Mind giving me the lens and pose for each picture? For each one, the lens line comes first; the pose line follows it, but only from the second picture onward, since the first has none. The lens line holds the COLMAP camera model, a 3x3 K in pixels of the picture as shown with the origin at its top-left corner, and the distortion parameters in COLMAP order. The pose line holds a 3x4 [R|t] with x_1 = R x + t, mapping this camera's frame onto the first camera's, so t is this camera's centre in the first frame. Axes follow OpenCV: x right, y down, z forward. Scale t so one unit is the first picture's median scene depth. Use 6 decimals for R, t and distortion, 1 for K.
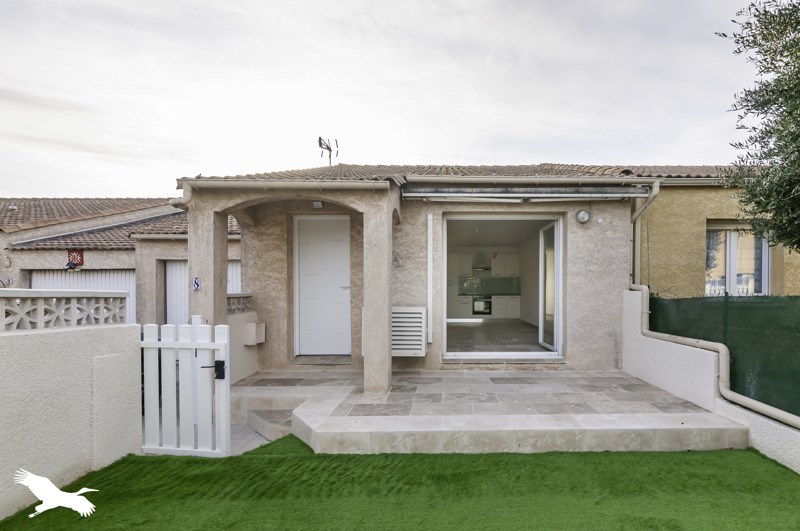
lens RADIAL K [[390.5, 0, 432.6], [0, 390.5, 287.2], [0, 0, 1]] dist [-0.001419, 0.000111]
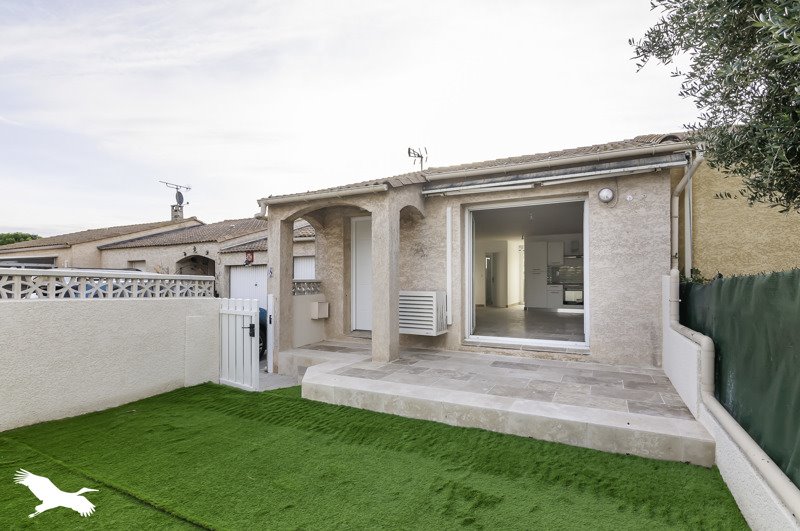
lens RADIAL K [[371.5, 0, 401.8], [0, 371.5, 269.4], [0, 0, 1]] dist [-0.002236, -0.000073]
pose [[0.892362, -0.014314, -0.451093, 0.380403], [0.003256, 0.999675, -0.025279, 0.015161], [0.451309, 0.021089, 0.892119, 0.012996]]
